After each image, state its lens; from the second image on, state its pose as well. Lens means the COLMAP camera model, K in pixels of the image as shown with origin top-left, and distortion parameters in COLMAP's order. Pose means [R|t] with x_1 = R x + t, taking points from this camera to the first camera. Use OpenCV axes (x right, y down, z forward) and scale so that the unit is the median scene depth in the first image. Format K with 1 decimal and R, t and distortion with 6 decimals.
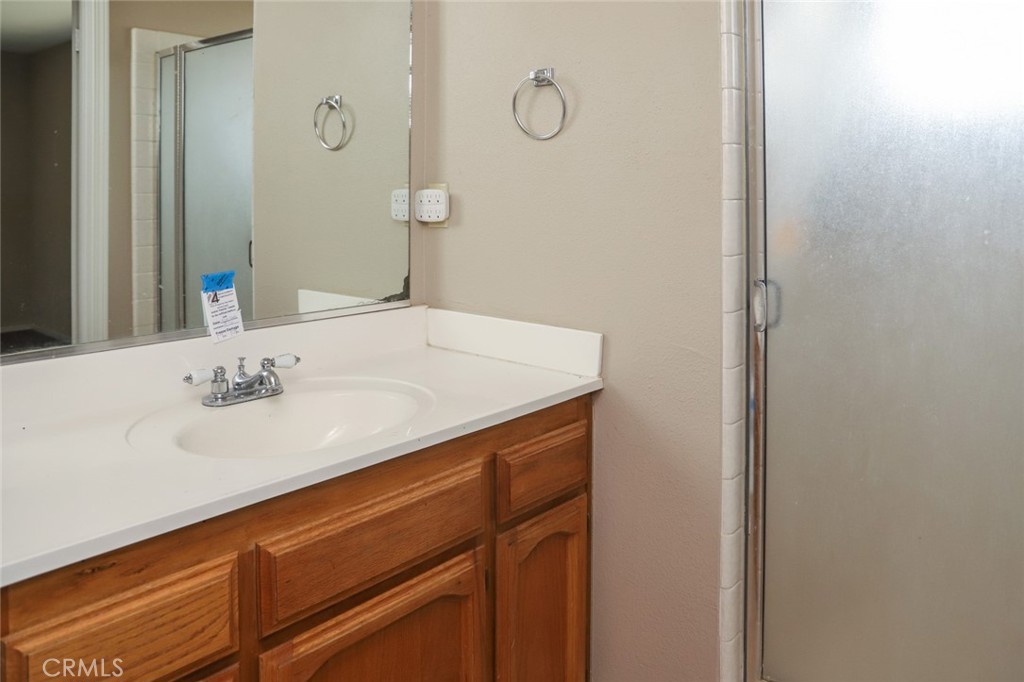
lens RADIAL K [[777.9, 0, 512.0], [0, 777.9, 341.0], [0, 0, 1]] dist [-0.025716, 0.062340]
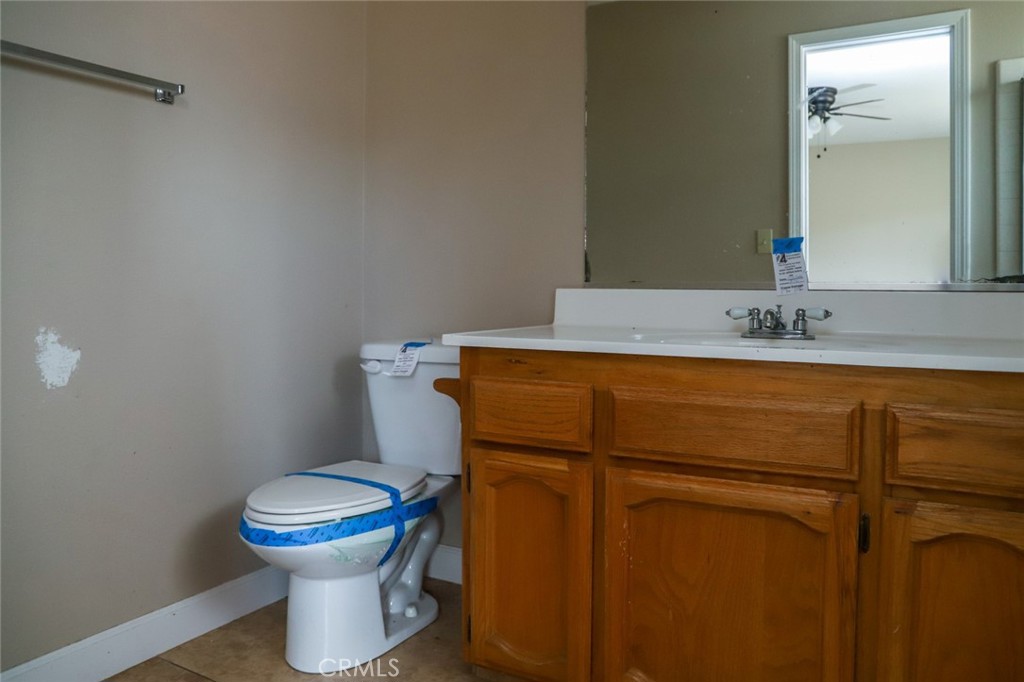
lens RADIAL K [[777.9, 0, 512.0], [0, 777.9, 341.0], [0, 0, 1]] dist [-0.025716, 0.062340]
pose [[0.283968, 0.083820, -0.955163, 0.732611], [-0.175844, 0.983829, 0.034057, 0.114310], [0.942572, 0.158288, 0.294115, 0.271658]]
